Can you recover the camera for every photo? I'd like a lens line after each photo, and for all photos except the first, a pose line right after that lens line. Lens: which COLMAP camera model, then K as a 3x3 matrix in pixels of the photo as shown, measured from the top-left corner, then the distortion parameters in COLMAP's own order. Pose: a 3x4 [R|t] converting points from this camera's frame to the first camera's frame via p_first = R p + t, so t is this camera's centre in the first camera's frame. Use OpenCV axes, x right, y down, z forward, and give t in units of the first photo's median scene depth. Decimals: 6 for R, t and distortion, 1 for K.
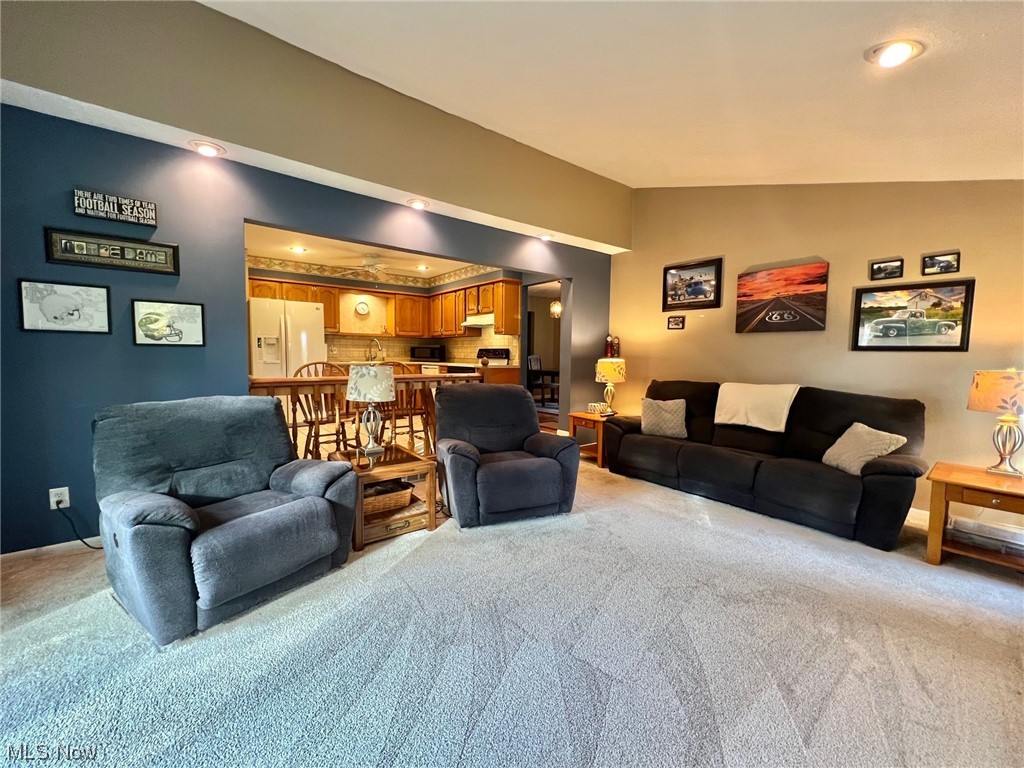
lens RADIAL K [[409.9, 0, 509.7], [0, 409.9, 381.5], [0, 0, 1]] dist [-0.000821, 0.000875]
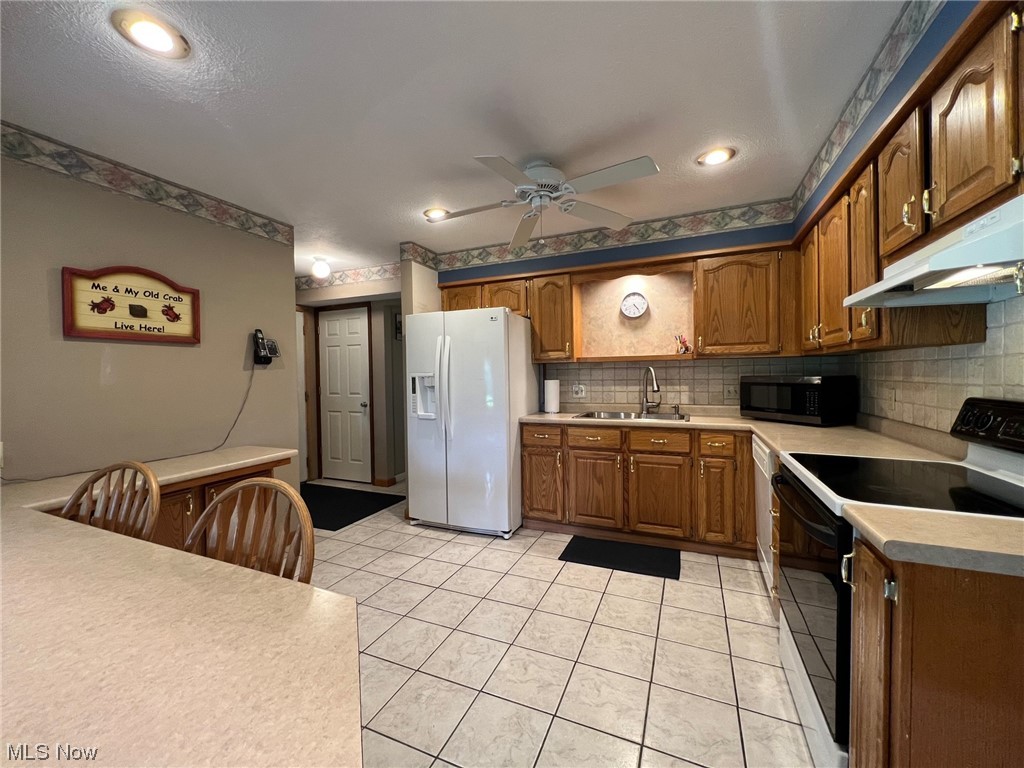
lens RADIAL K [[409.9, 0, 507.1], [0, 409.9, 380.3], [0, 0, 1]] dist [-0.000821, 0.000875]
pose [[0.472535, -0.004938, -0.881298, 0.004144], [-0.037184, 0.998982, -0.025535, -0.102971], [0.880527, 0.044837, 0.471871, 0.933256]]
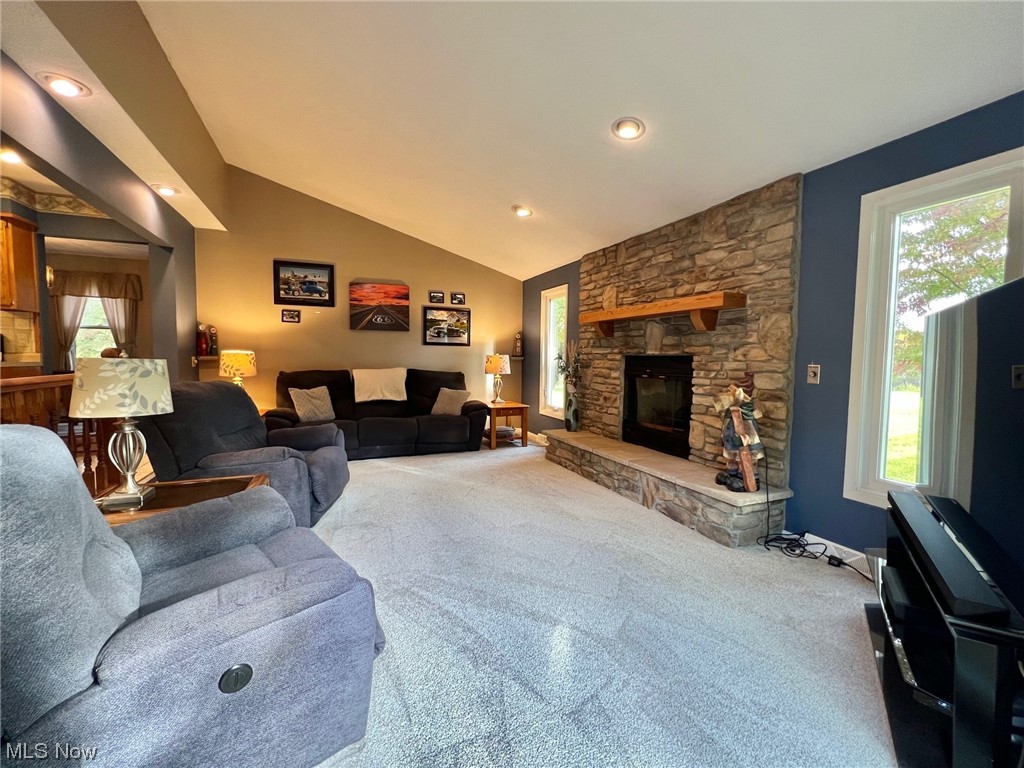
lens RADIAL K [[426.4, 0, 508.5], [0, 426.4, 381.3], [0, 0, 1]] dist [-0.001232, 0.000176]
pose [[0.260450, -0.068071, 0.963085, -0.515682], [0.060347, 0.996709, 0.054128, -0.002856], [-0.963600, 0.044021, 0.263700, 0.185507]]
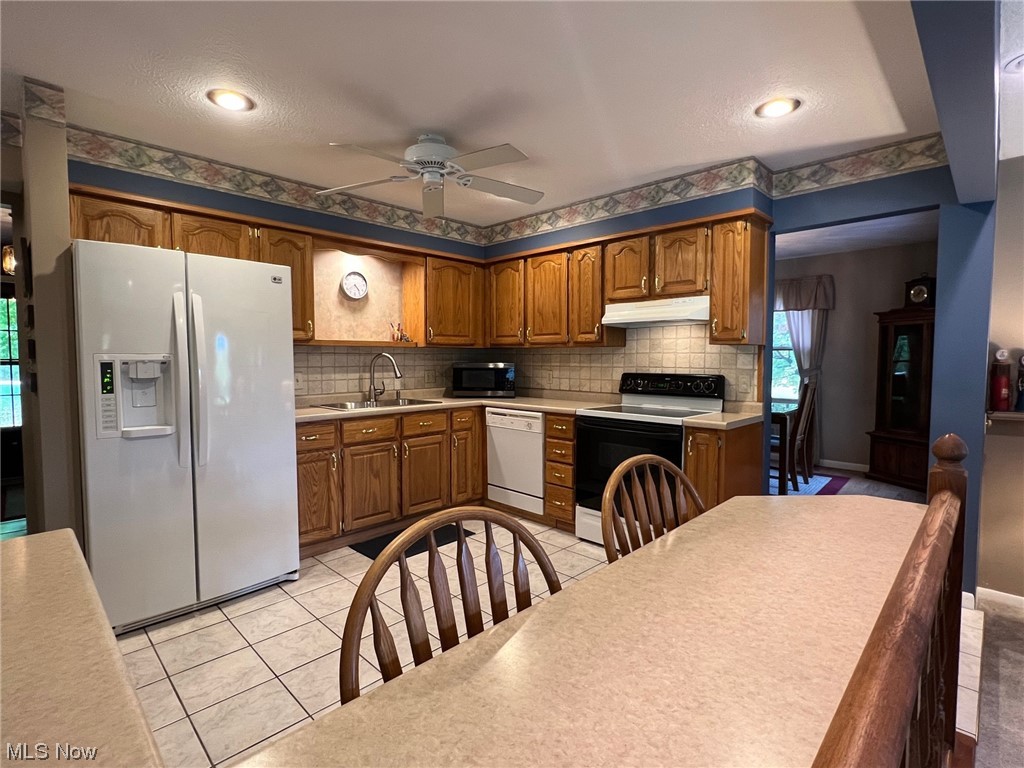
lens RADIAL K [[494.9, 0, 508.5], [0, 494.9, 381.4], [0, 0, 1]] dist [-0.003511, -0.000392]
pose [[0.990835, -0.017355, 0.133957, -0.389438], [0.019557, 0.999694, -0.015140, -0.089163], [-0.133653, 0.017622, 0.990871, 0.637698]]
